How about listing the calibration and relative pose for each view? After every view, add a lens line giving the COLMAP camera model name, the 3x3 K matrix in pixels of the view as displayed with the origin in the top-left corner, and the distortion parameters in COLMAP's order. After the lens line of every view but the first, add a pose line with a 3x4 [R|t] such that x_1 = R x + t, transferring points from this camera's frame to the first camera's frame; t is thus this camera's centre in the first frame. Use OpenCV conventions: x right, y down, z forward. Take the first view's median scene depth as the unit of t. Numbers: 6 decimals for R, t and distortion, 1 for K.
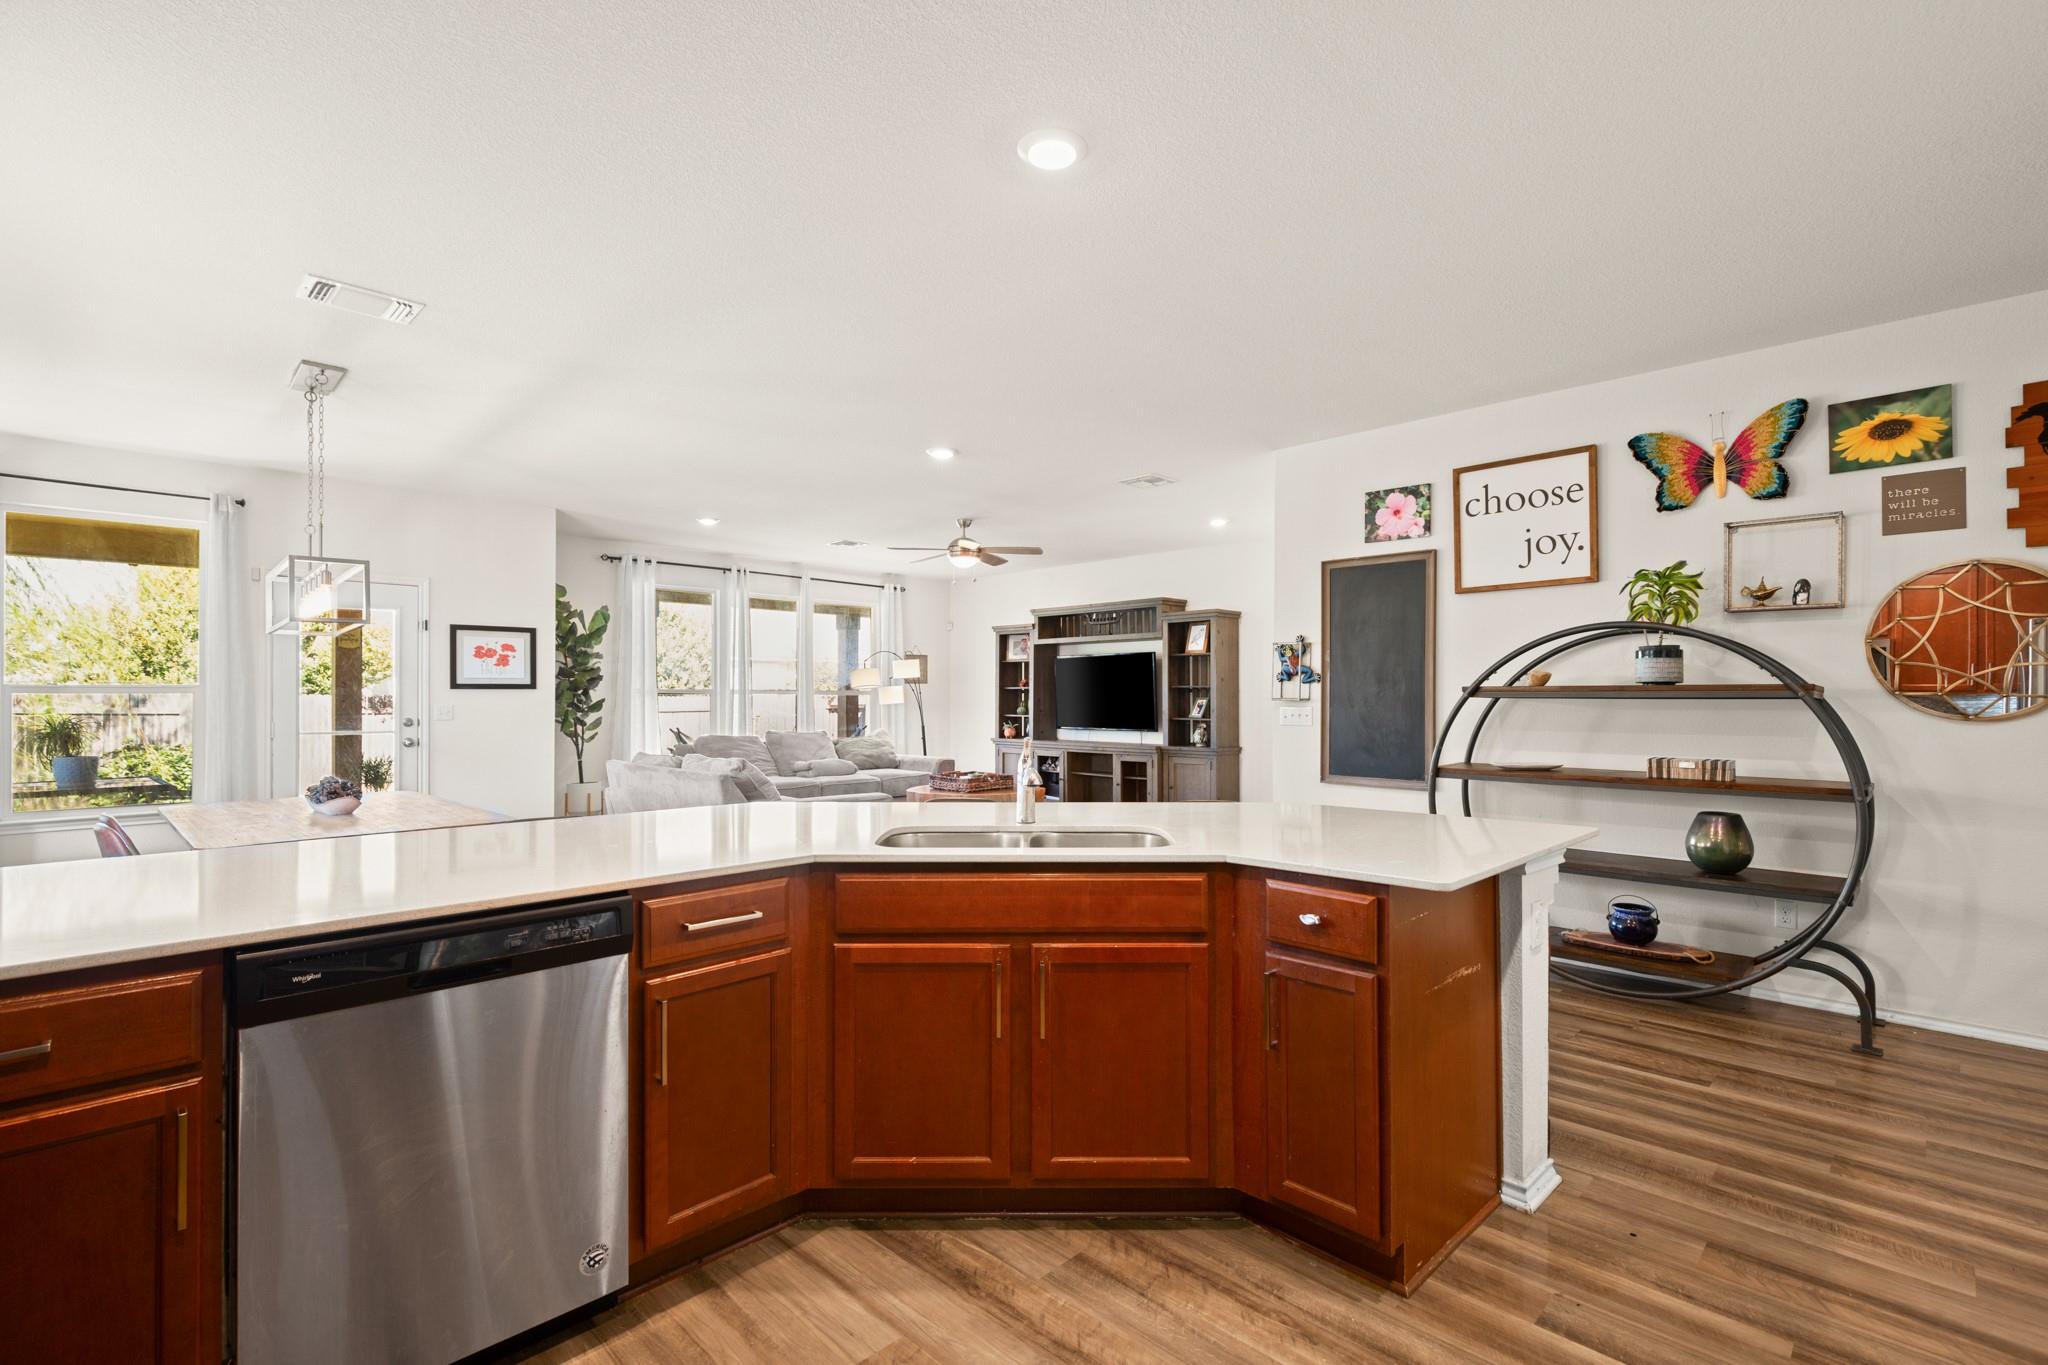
lens RADIAL K [[922.9, 0, 1026.0], [0, 922.9, 694.9], [0, 0, 1]] dist [-0.001782, -0.000197]
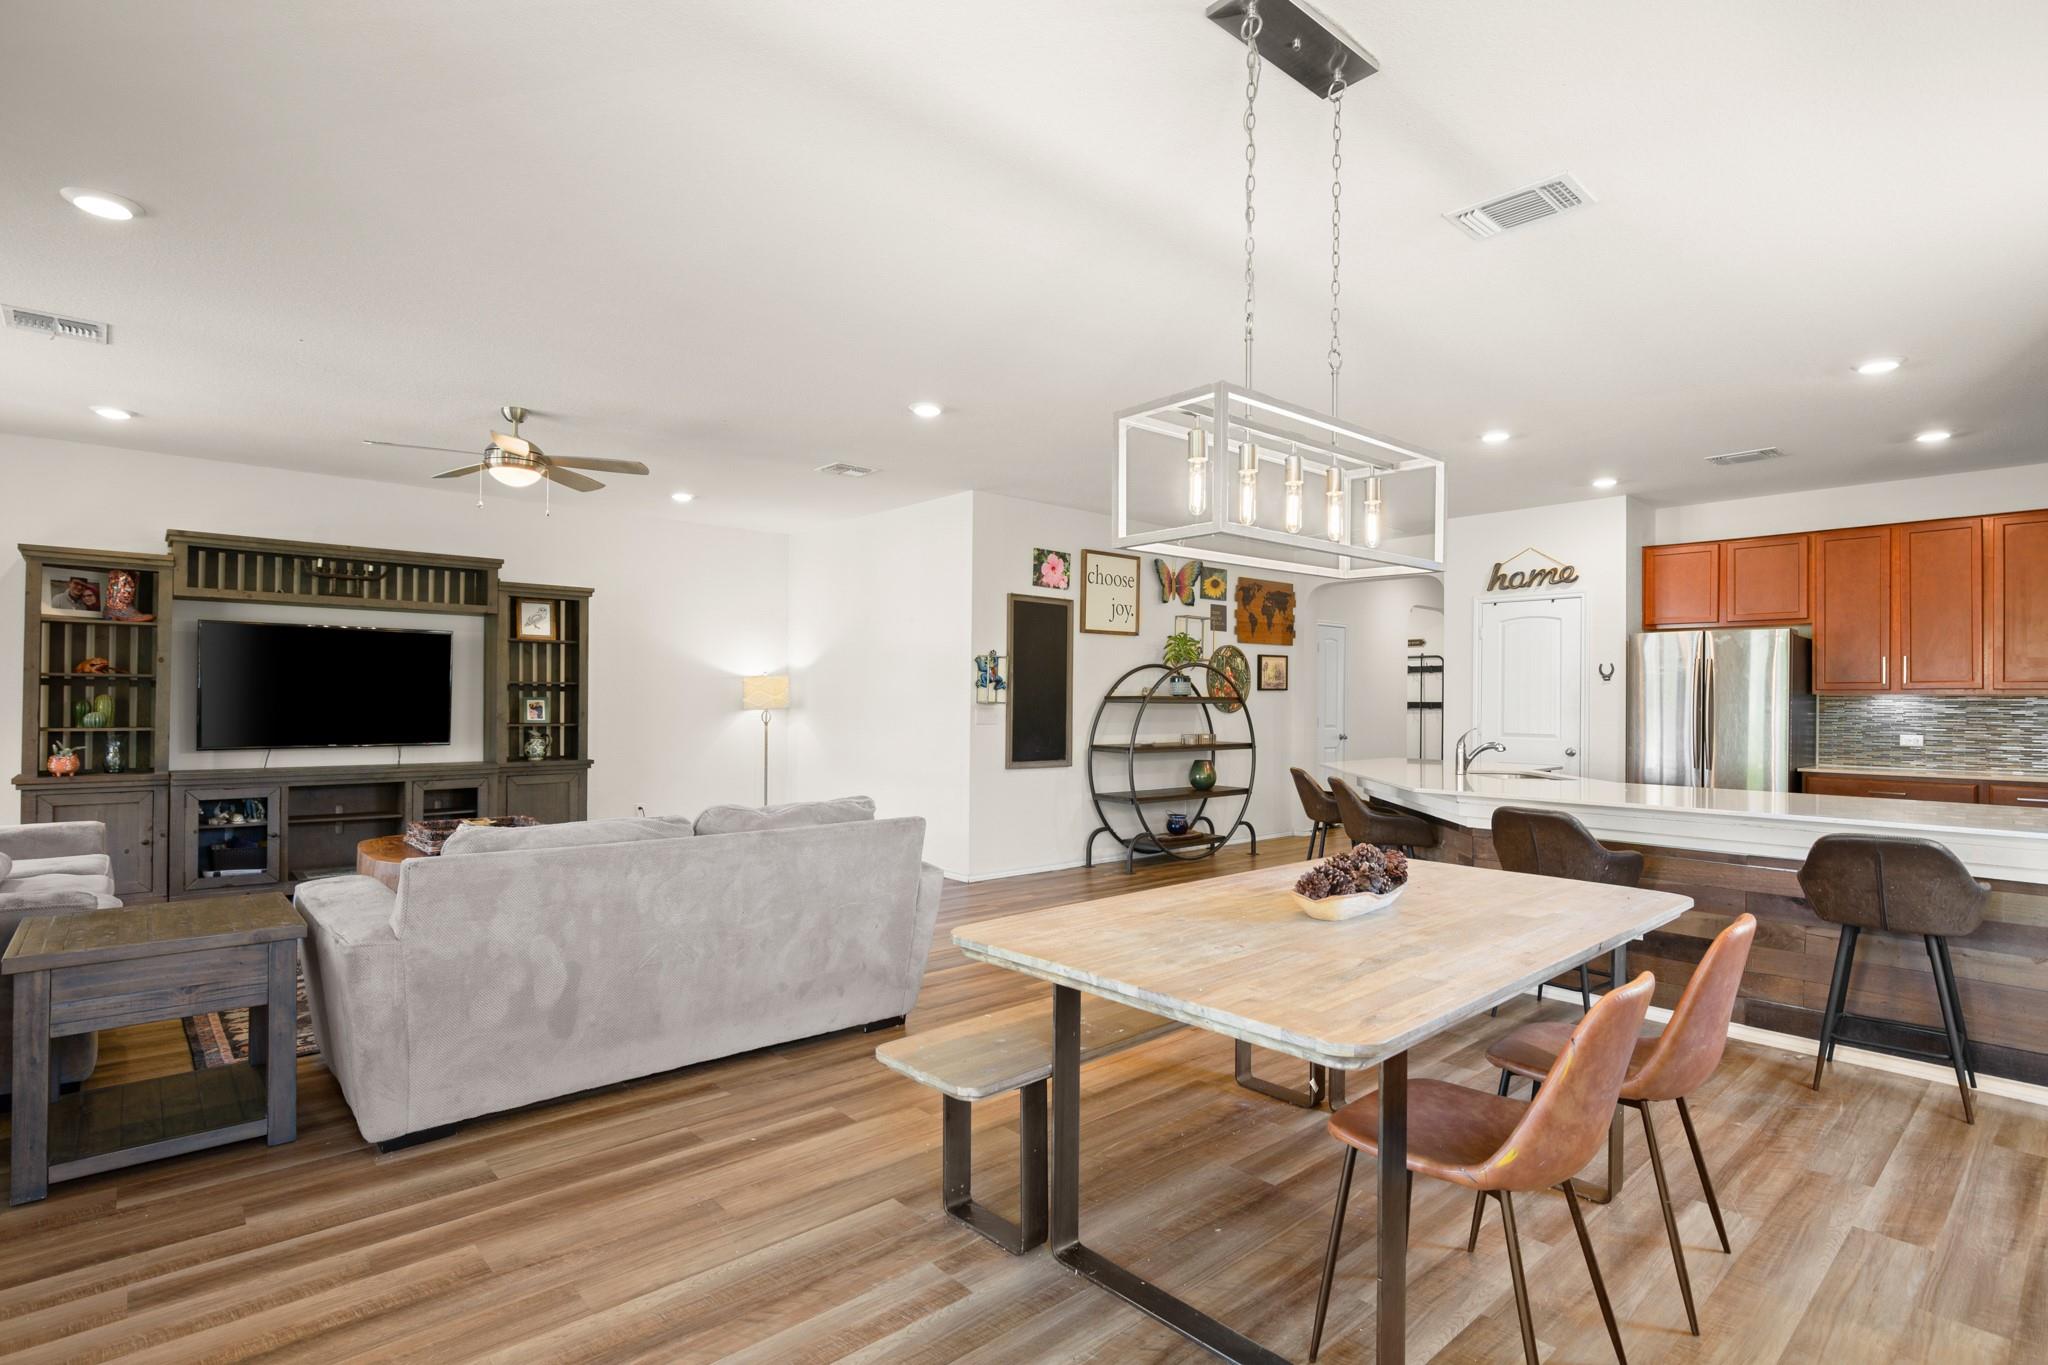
lens RADIAL K [[1006.9, 0, 1030.8], [0, 1006.9, 697.5], [0, 0, 1]] dist [-0.001528, -0.000025]
pose [[0.047241, 0.000597, 0.998883, -0.627904], [-0.012694, 0.999919, 0.000003, -0.001795], [-0.998803, -0.012680, 0.047244, 0.541245]]
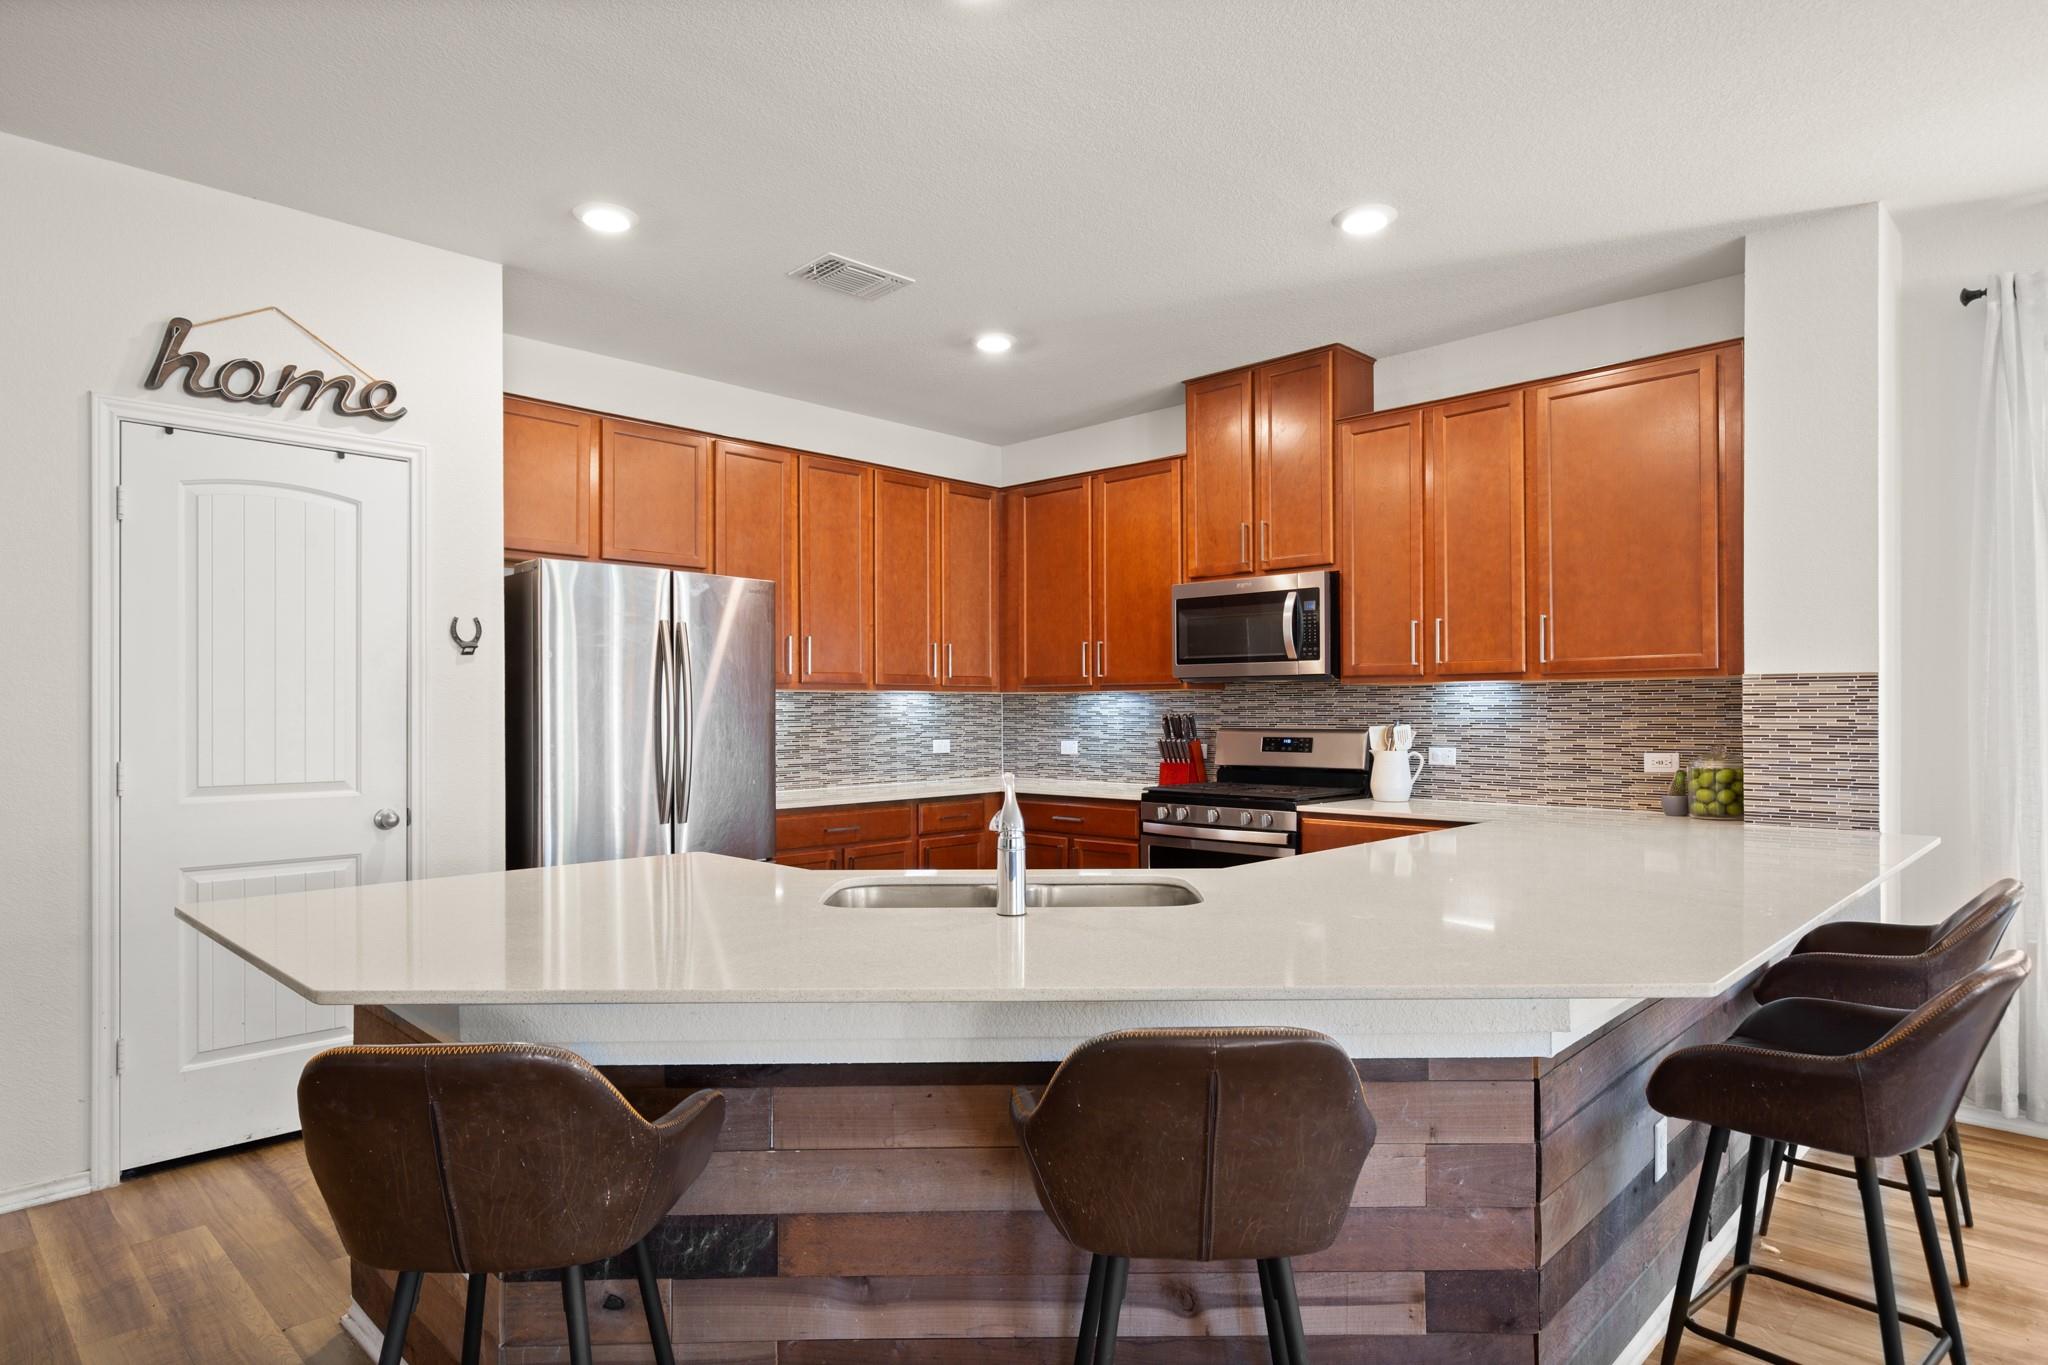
lens RADIAL K [[1146.1, 0, 1029.3], [0, 1146.1, 706.0], [0, 0, 1]] dist [-0.000342, 0.001172]
pose [[-0.999801, 0.000831, -0.019912, 0.002064], [0.001008, 0.999960, -0.008906, 0.001460], [0.019904, -0.008924, -0.999762, 0.542861]]
